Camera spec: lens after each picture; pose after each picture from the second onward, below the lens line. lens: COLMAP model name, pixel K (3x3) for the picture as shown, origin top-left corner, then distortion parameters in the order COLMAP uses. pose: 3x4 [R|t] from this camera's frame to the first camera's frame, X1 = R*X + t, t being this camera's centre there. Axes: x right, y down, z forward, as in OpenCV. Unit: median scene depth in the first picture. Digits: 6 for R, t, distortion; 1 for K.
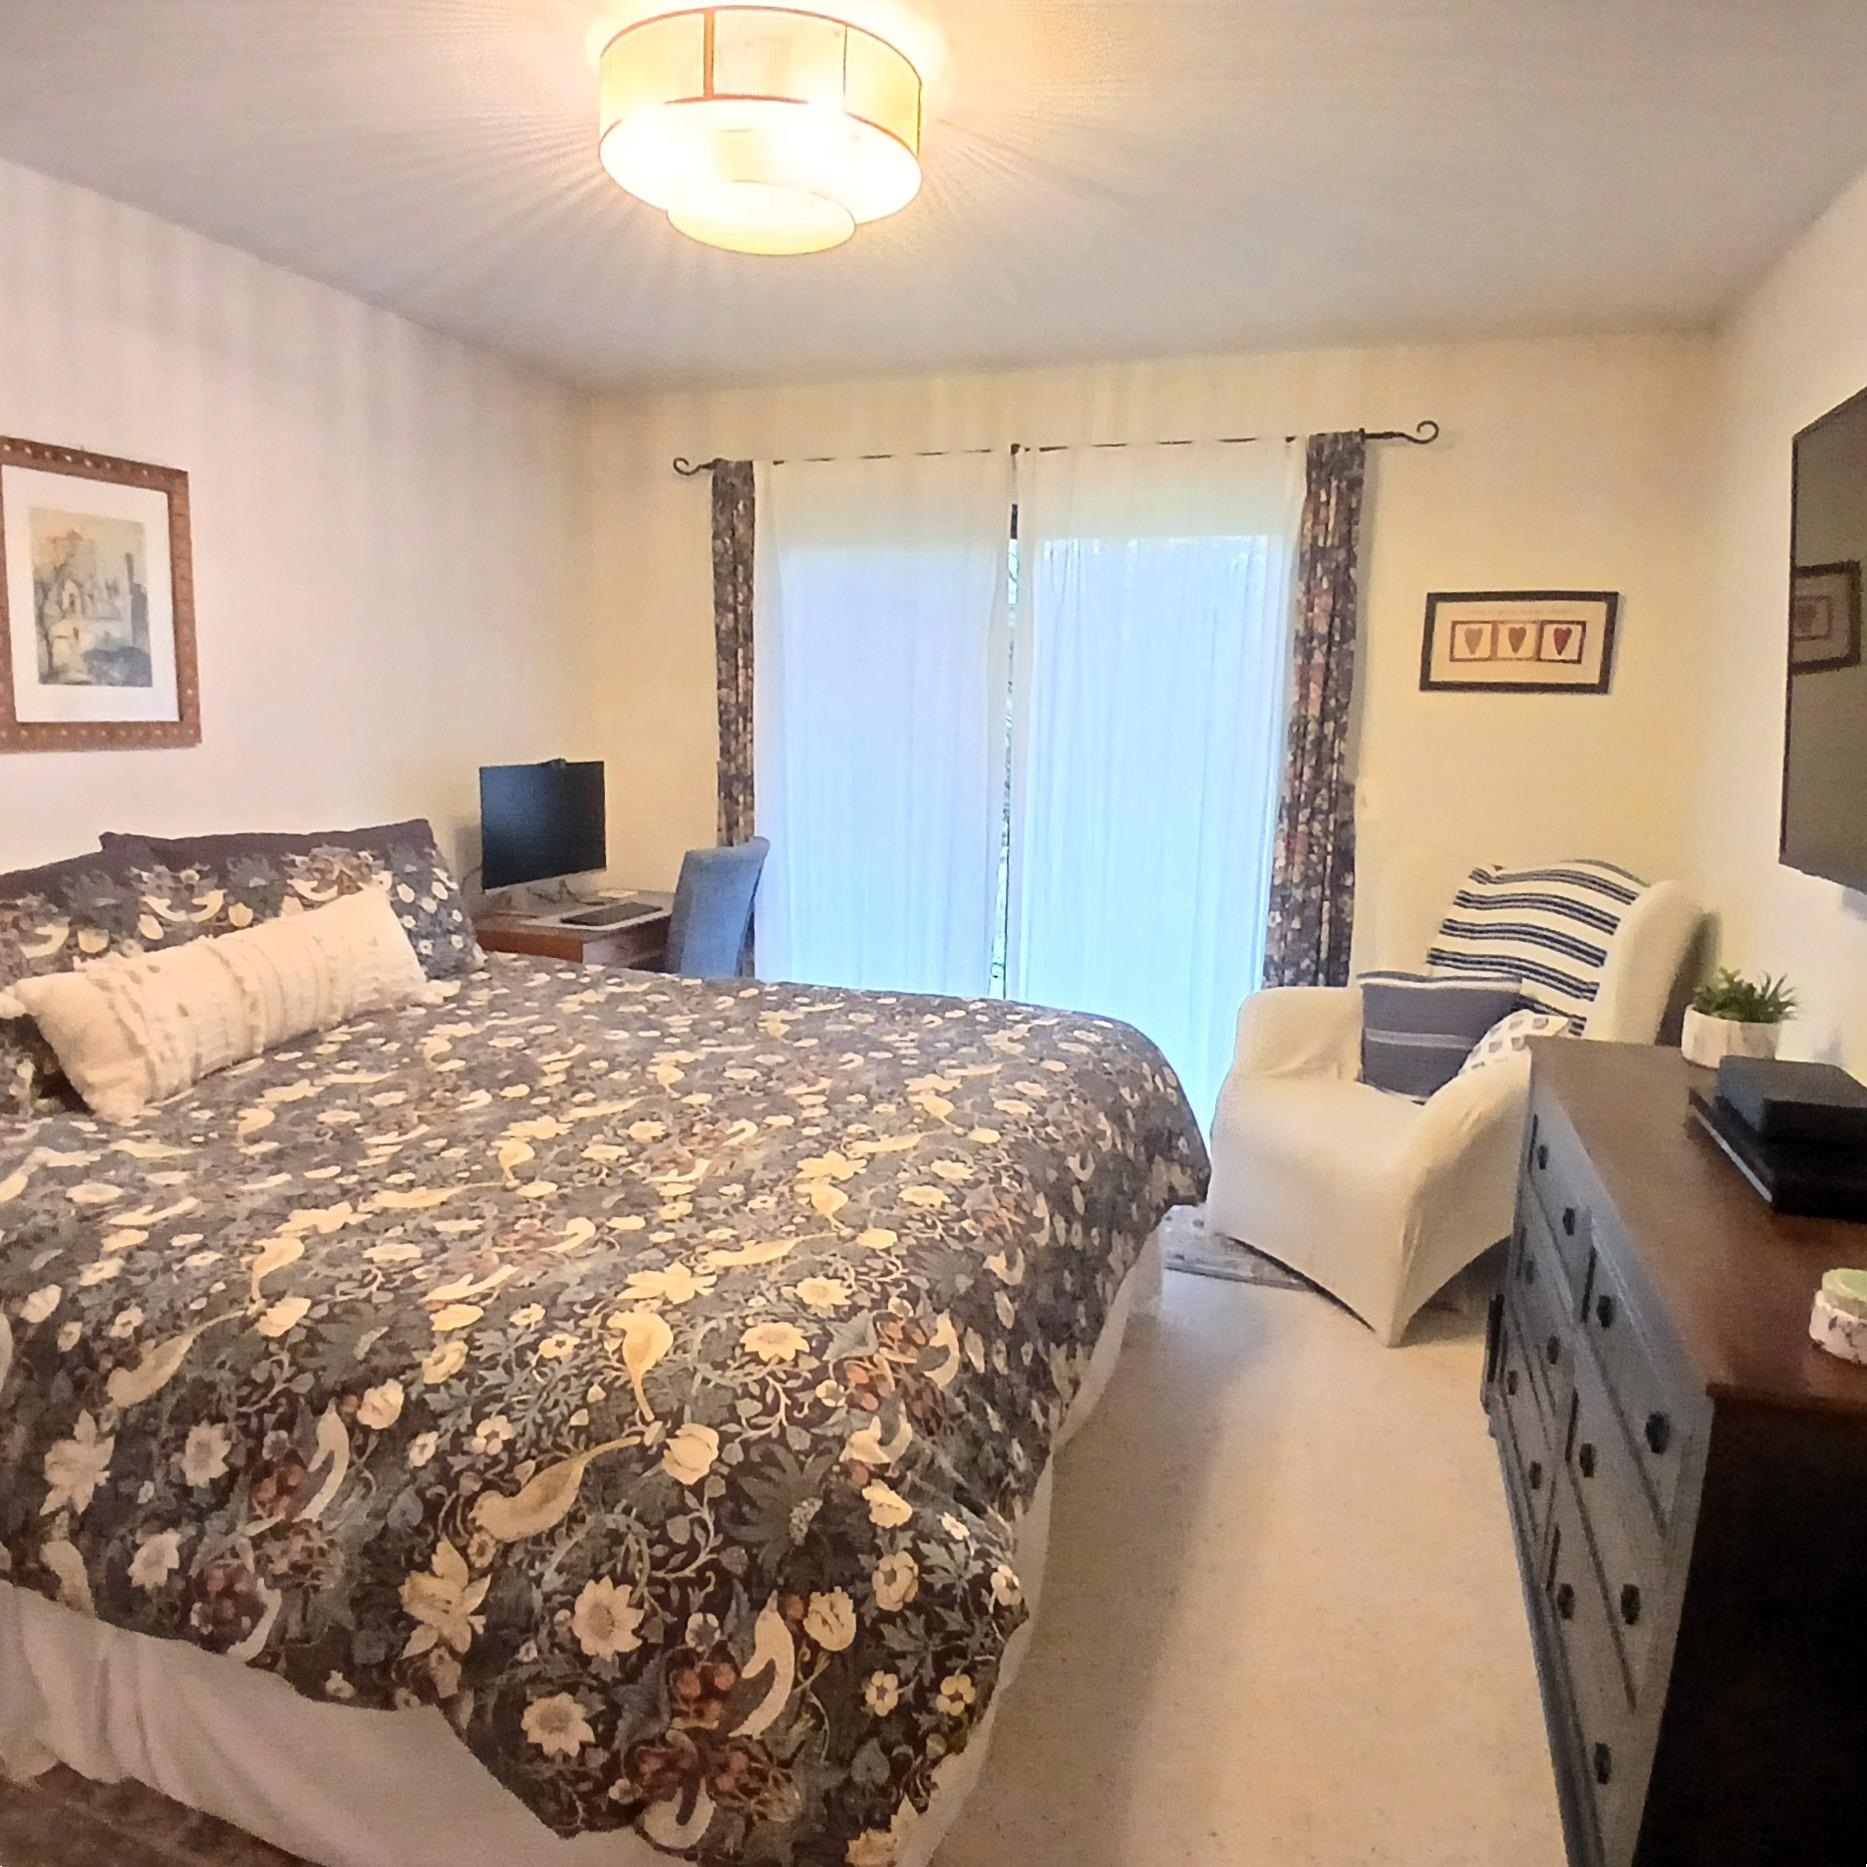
lens RADIAL K [[1310.2, 0, 976.2], [0, 1310.2, 944.9], [0, 0, 1]] dist [-0.047325, 0.002224]
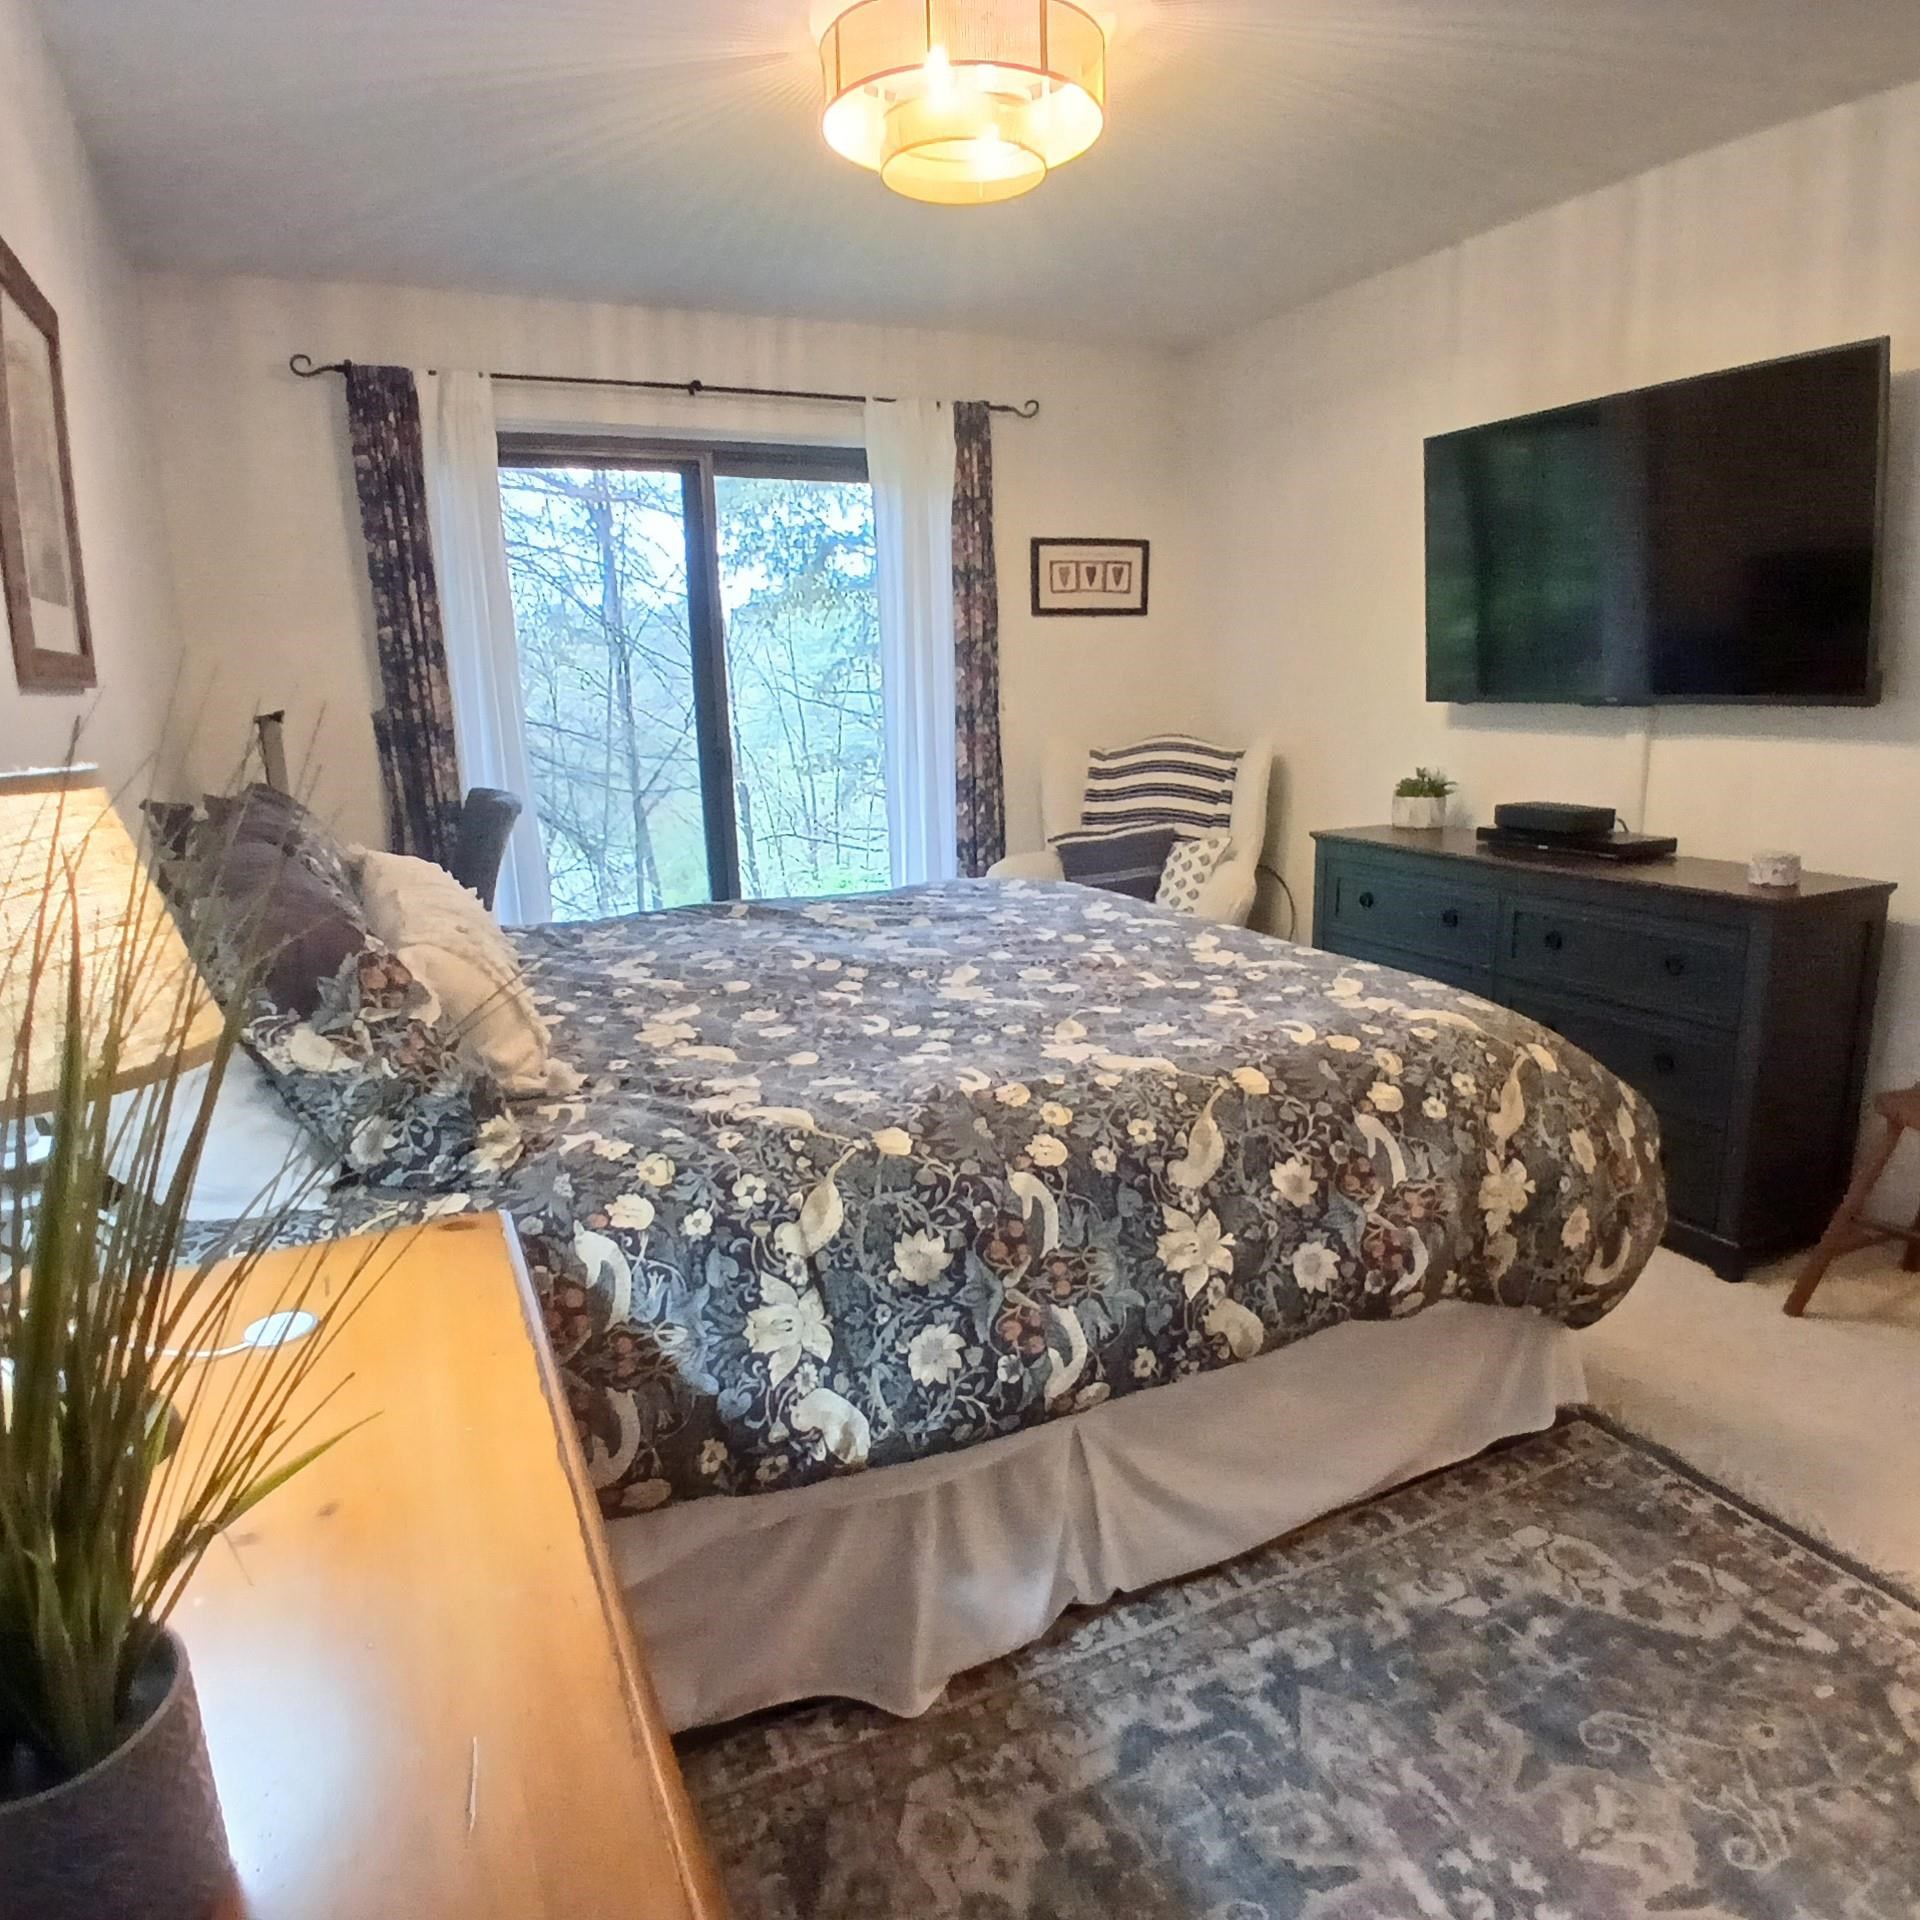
lens RADIAL K [[1321.2, 0, 960.0], [0, 1321.2, 960.0], [0, 0, 1]] dist [-0.000352, -0.002748]
pose [[0.730024, -0.178877, 0.659597, -1.593330], [0.156486, 0.983249, 0.093455, 0.010413], [-0.665265, 0.034993, 0.745787, 0.234127]]
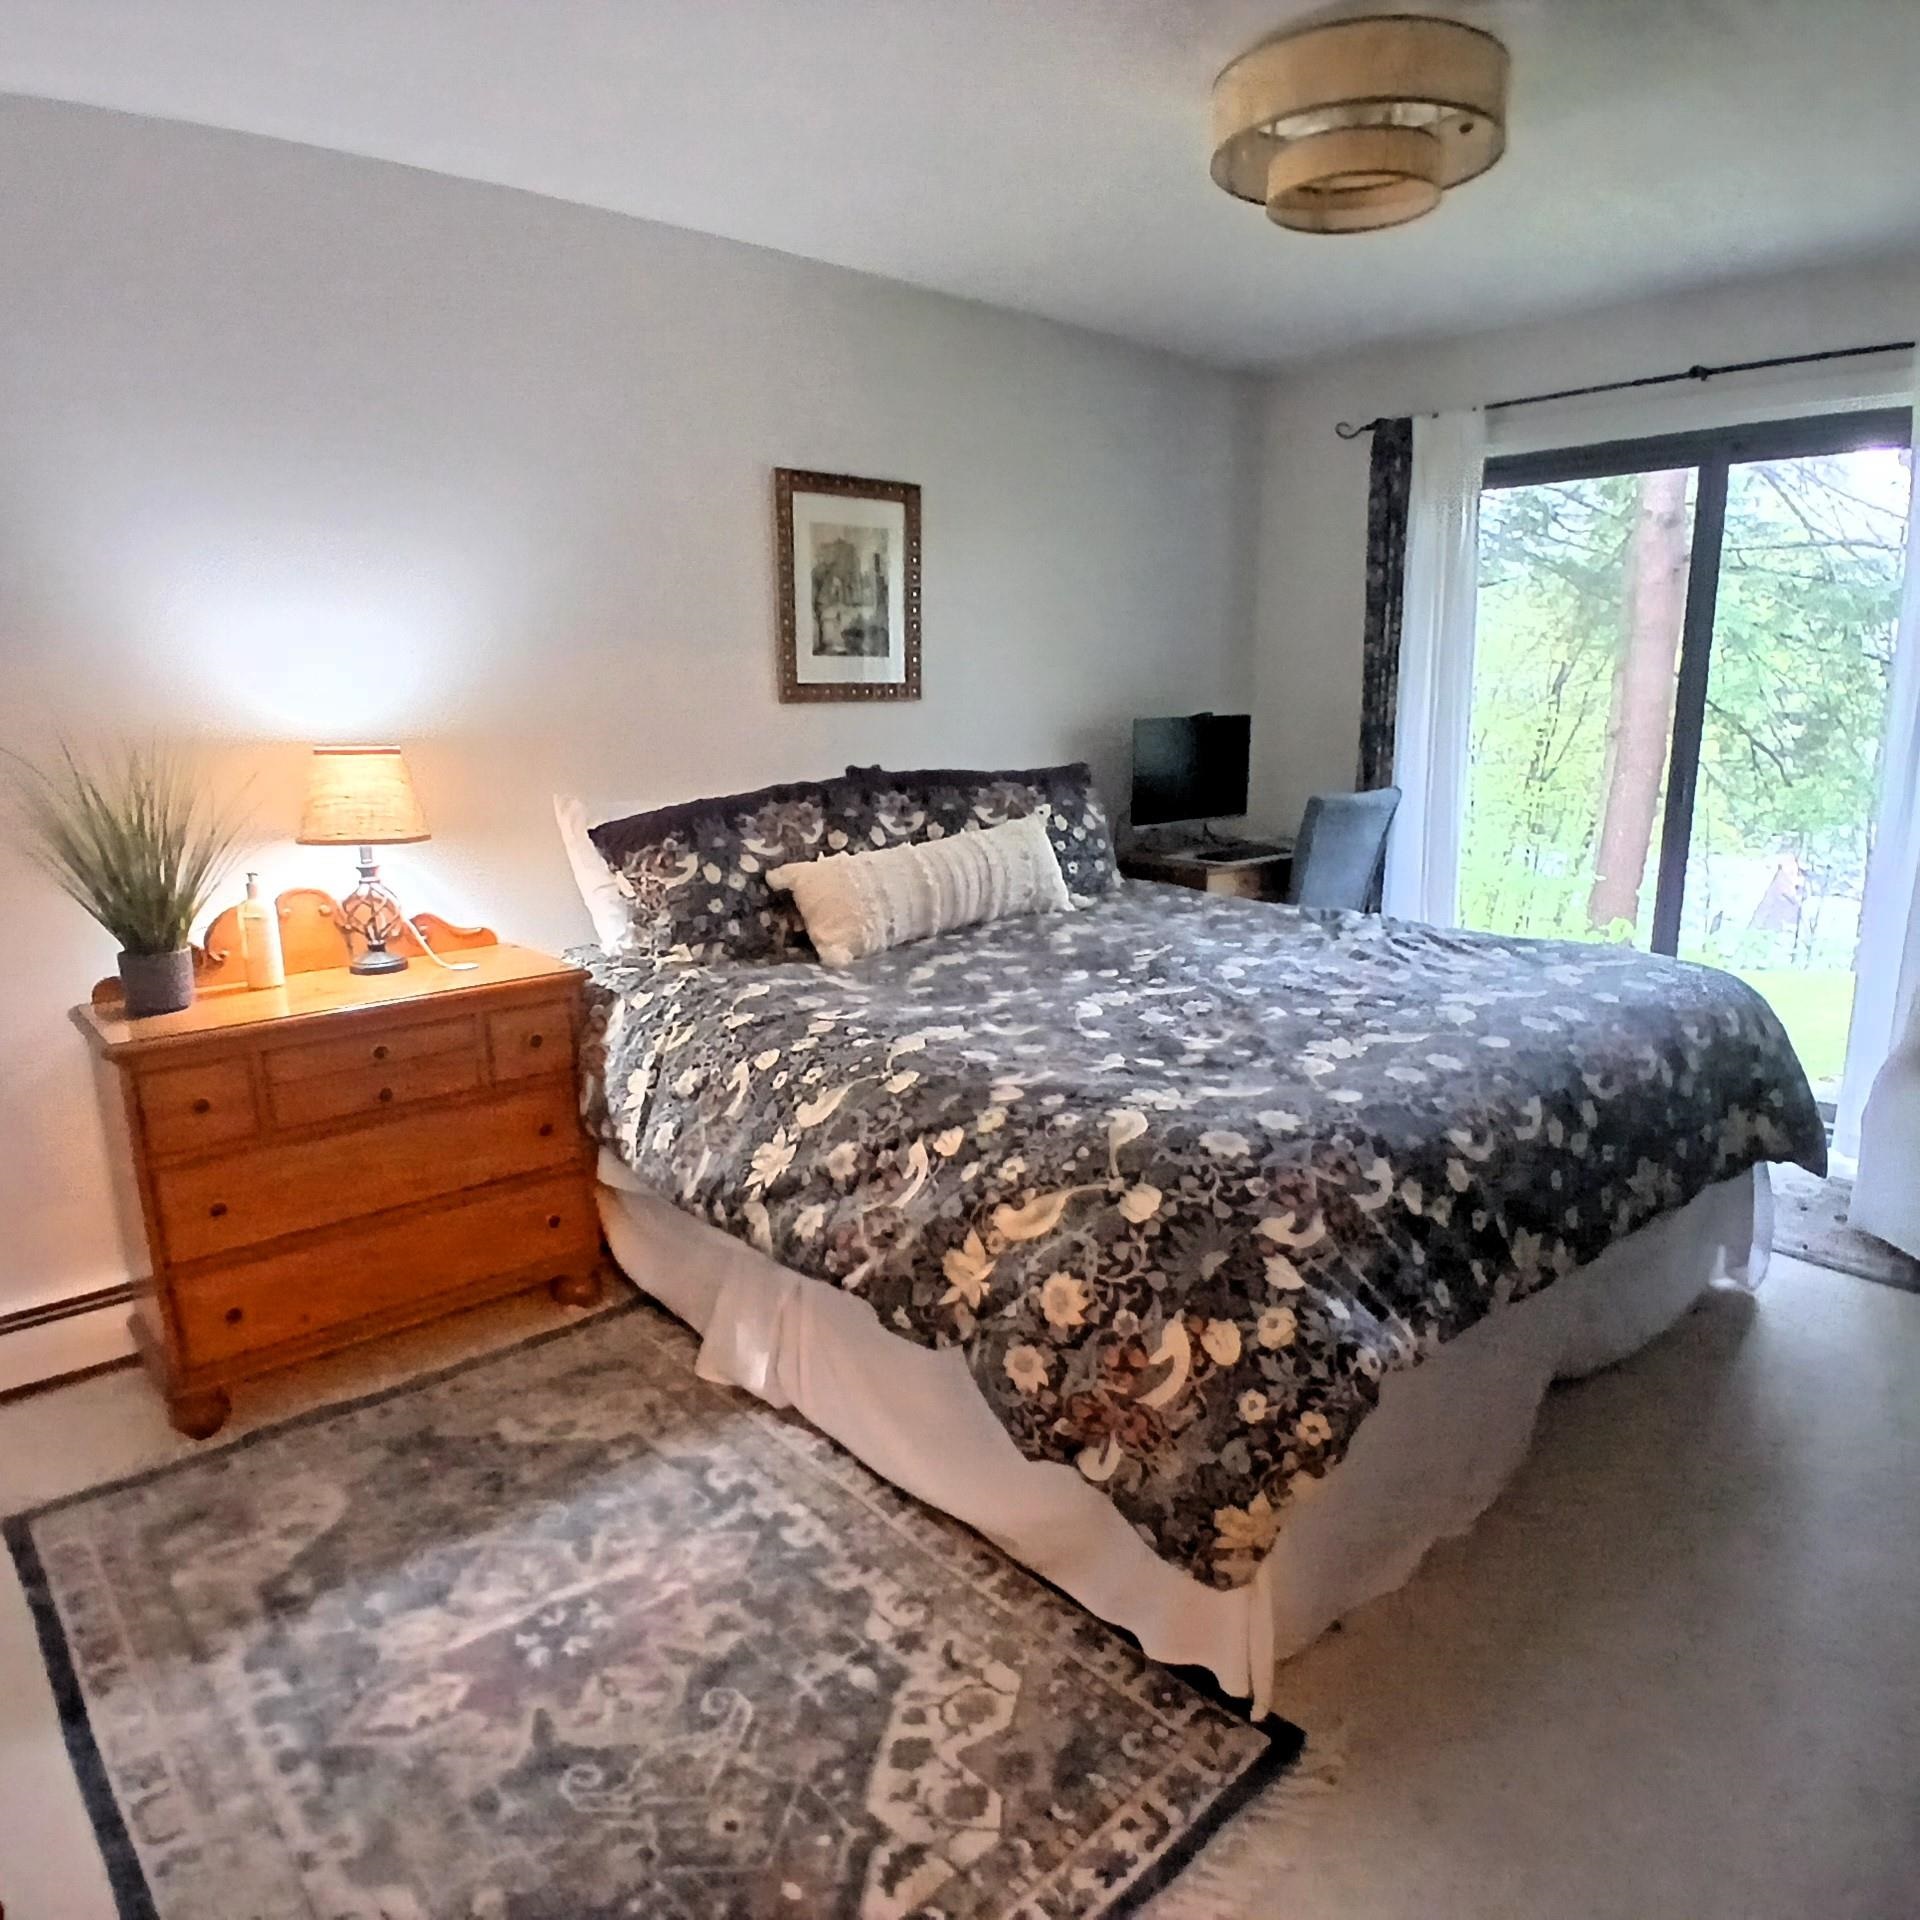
lens RADIAL K [[1302.5, 0, 935.5], [0, 1302.5, 971.1], [0, 0, 1]] dist [0.036139, -0.000636]
pose [[0.844828, 0.085214, -0.528208, 0.263273], [-0.064298, 0.996251, 0.057883, 0.078921], [0.531160, -0.014938, 0.847140, -0.226336]]
